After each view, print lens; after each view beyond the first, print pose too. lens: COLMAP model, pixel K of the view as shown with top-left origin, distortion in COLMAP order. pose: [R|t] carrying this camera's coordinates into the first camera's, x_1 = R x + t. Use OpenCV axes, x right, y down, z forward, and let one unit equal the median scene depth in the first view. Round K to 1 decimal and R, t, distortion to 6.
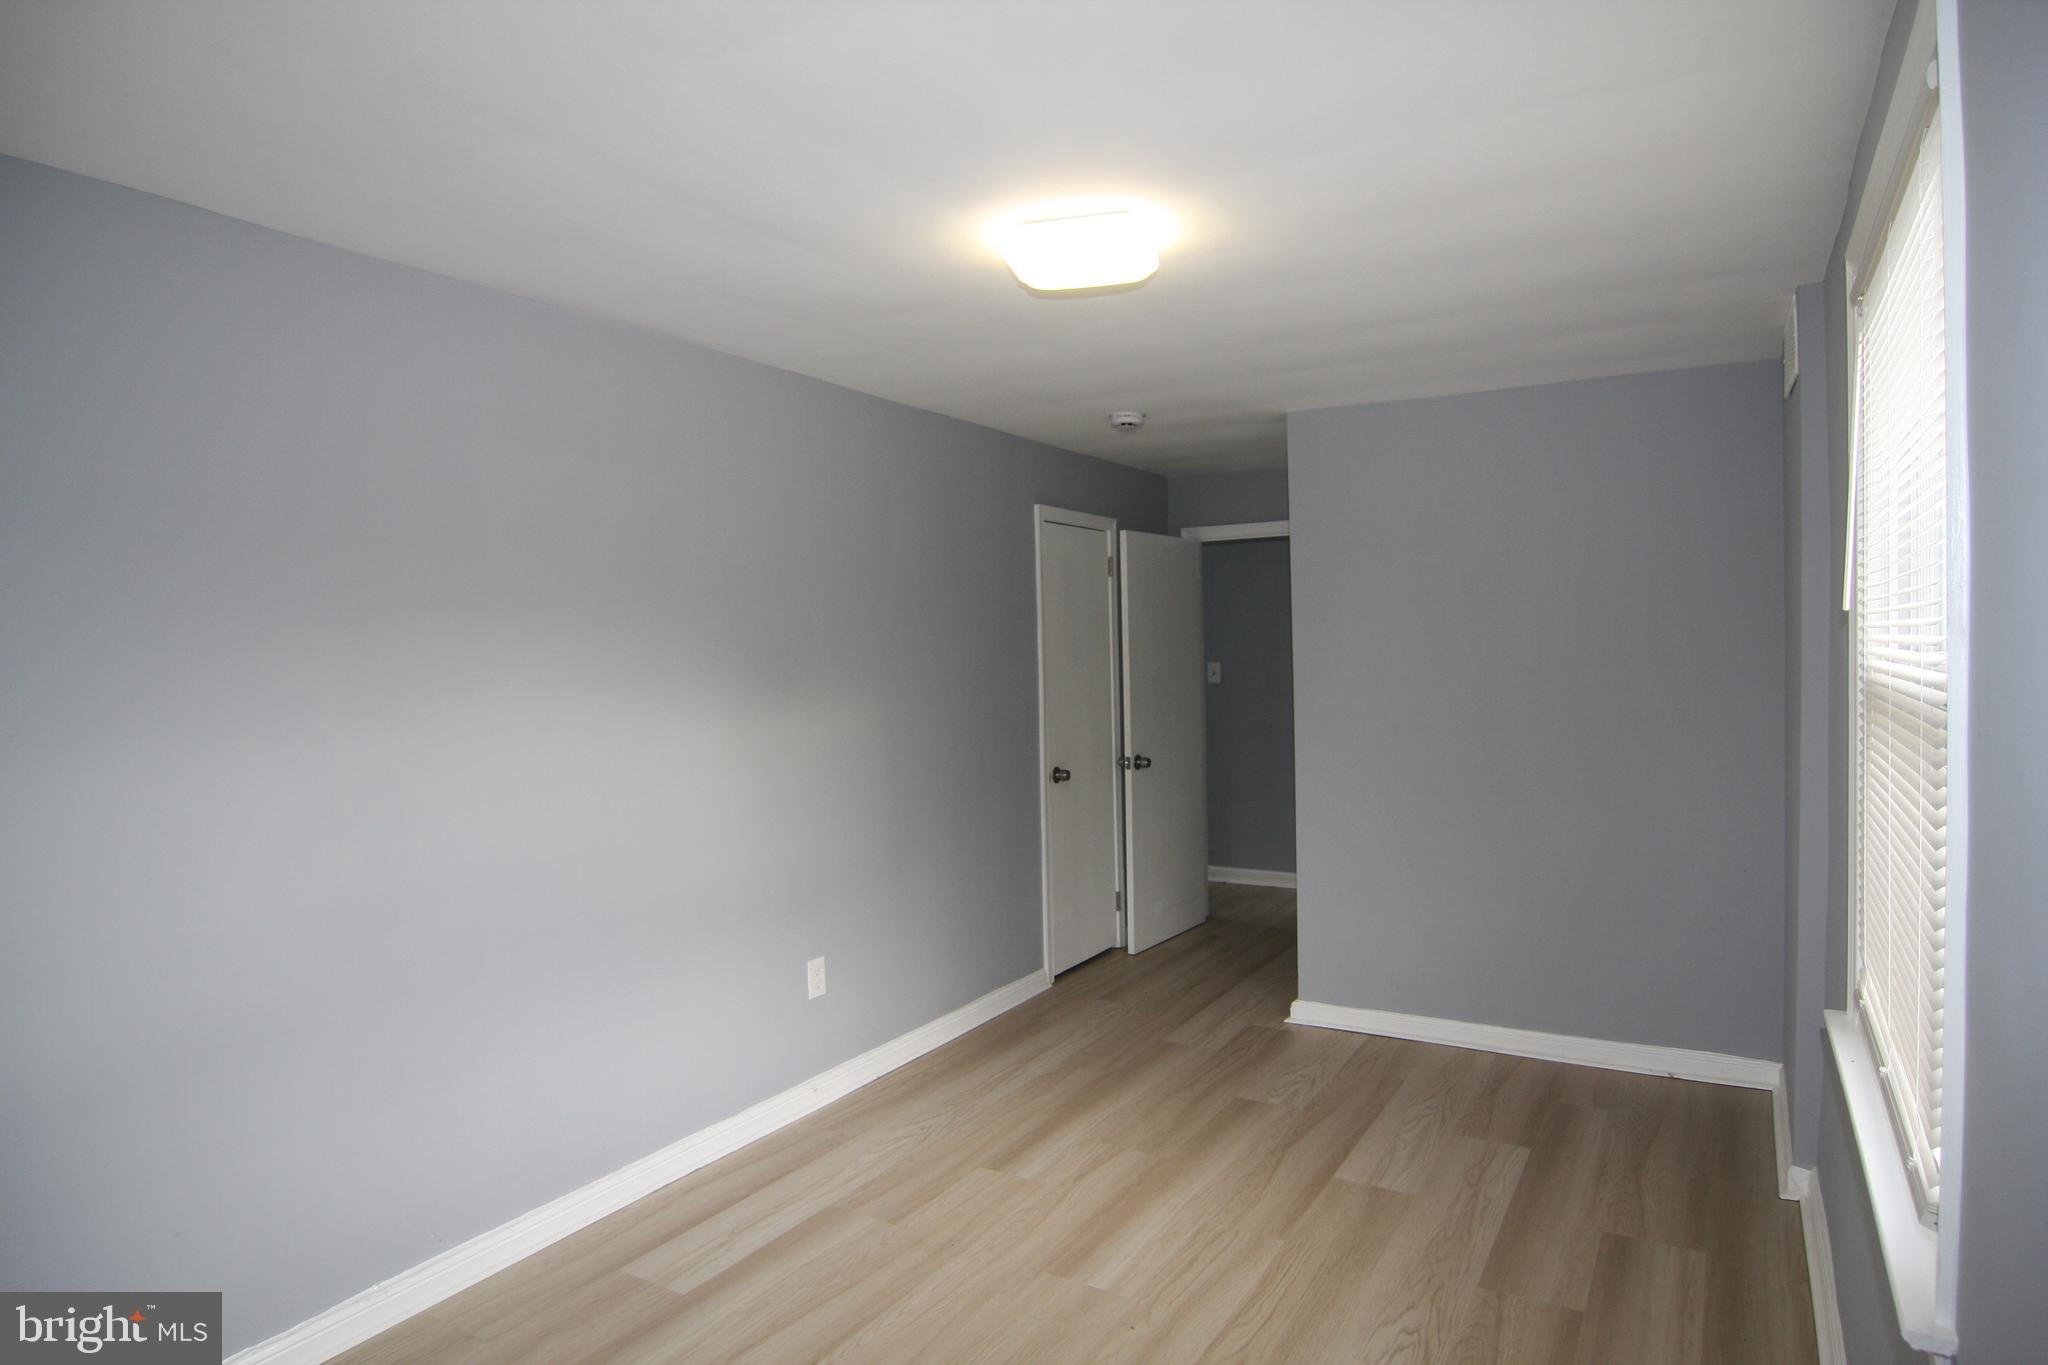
lens RADIAL K [[1165.3, 0, 1033.3], [0, 1165.3, 679.4], [0, 0, 1]] dist [0.000036, -0.011513]
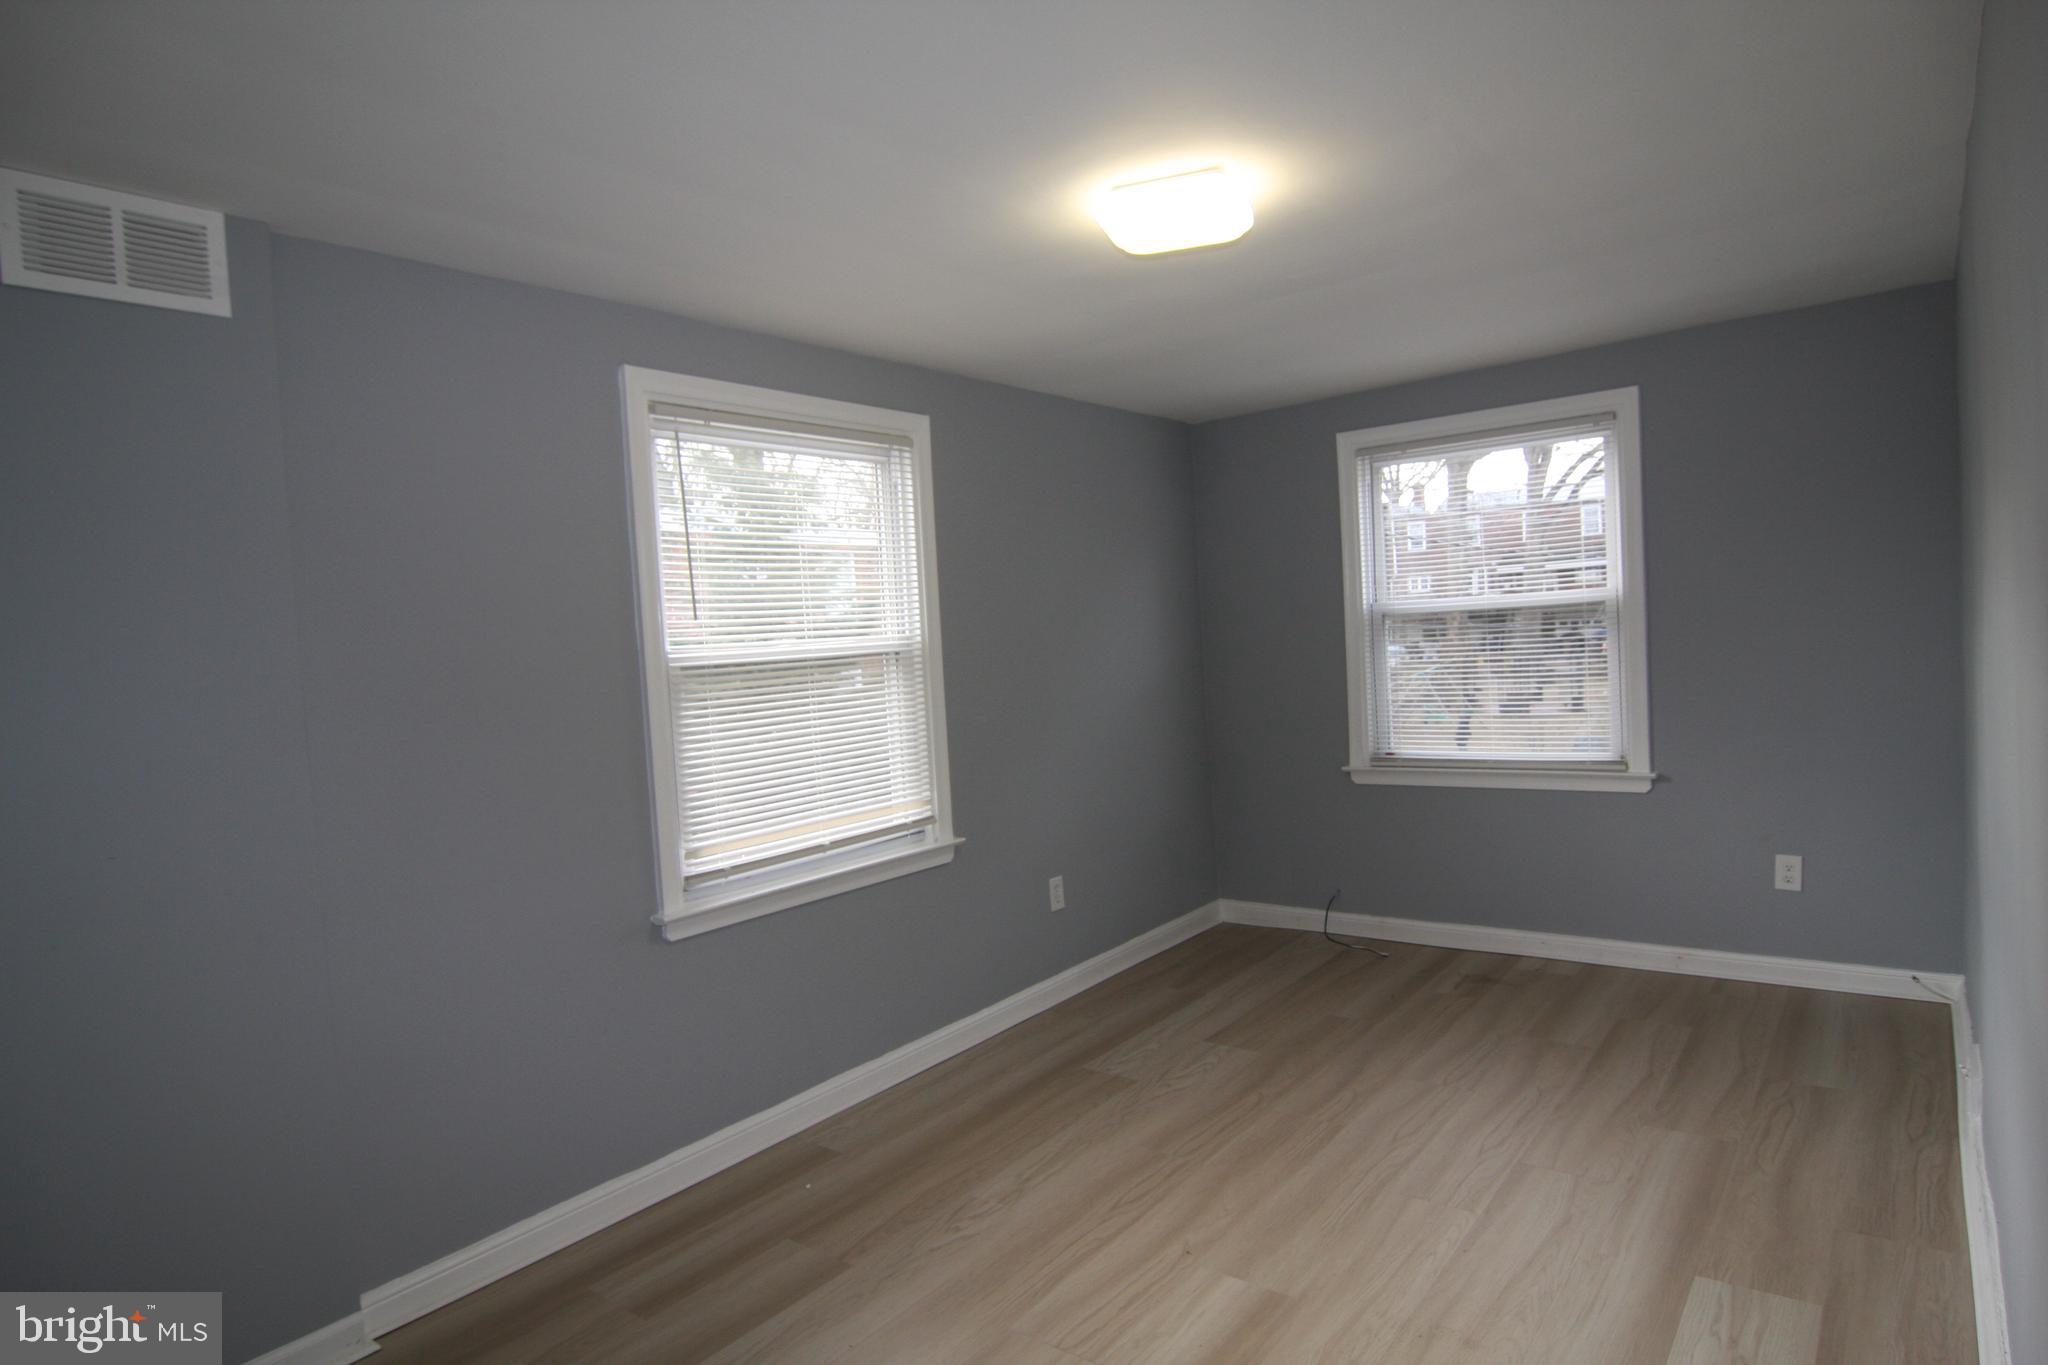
lens RADIAL K [[1165.3, 0, 1025.9], [0, 1165.3, 685.9], [0, 0, 1]] dist [0.000036, -0.011513]
pose [[-0.990297, 0.073933, 0.117670, 0.075375], [0.082589, 0.994090, 0.070464, -0.035394], [-0.111765, 0.079498, -0.990550, 1.887696]]
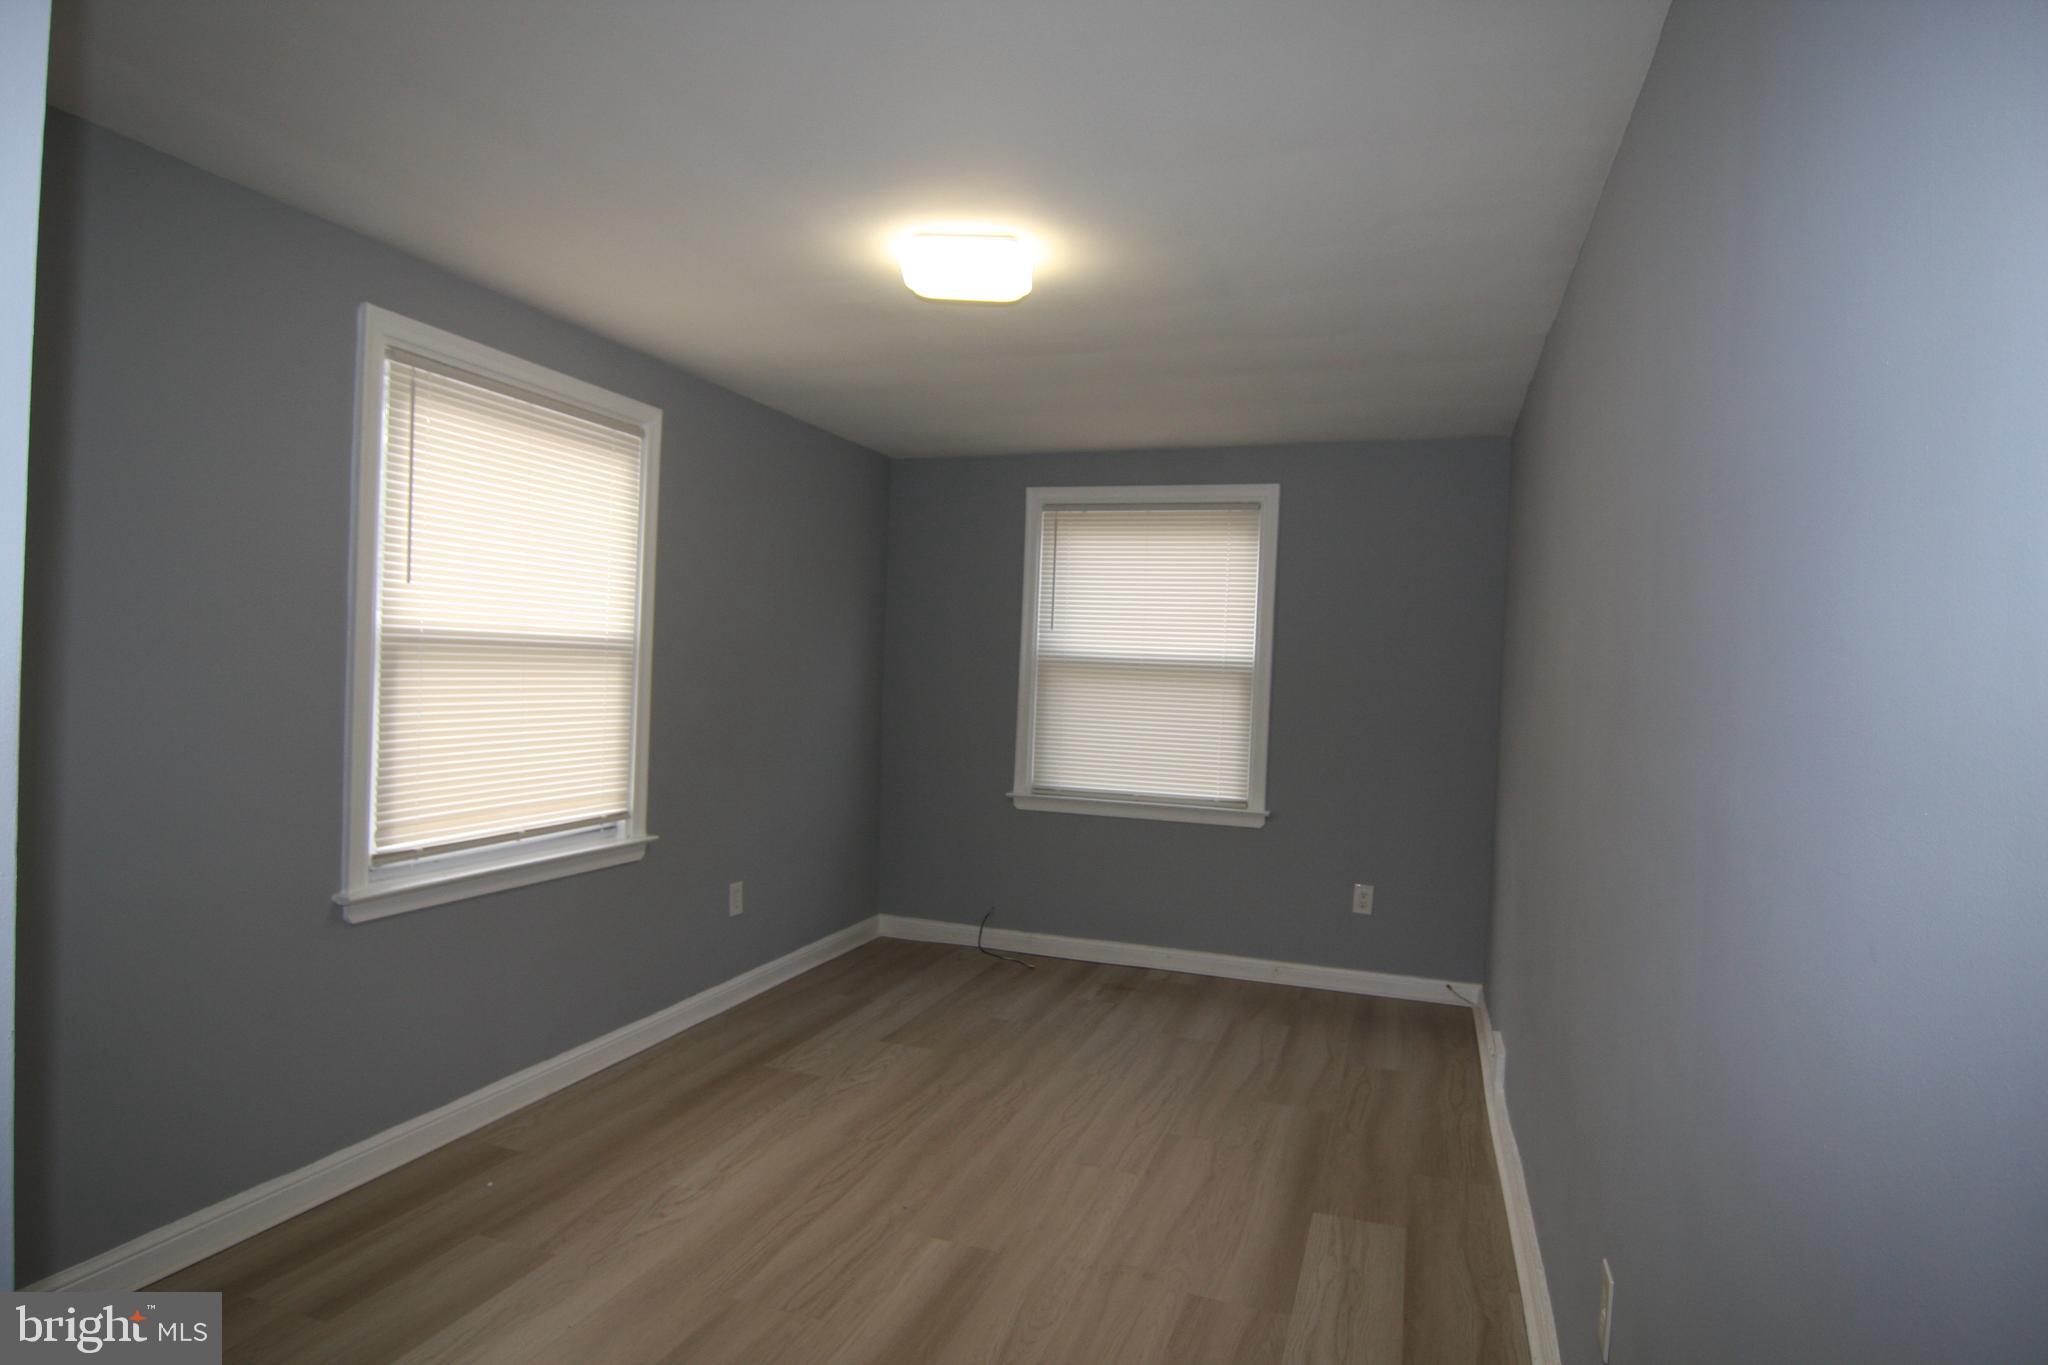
lens RADIAL K [[1165.3, 0, 1022.8], [0, 1165.3, 683.5], [0, 0, 1]] dist [0.000036, -0.011513]
pose [[-0.977853, -0.014321, -0.208801, 0.202439], [-0.024510, 0.998627, 0.046290, -0.015671], [0.207851, 0.050383, -0.976862, 1.962070]]
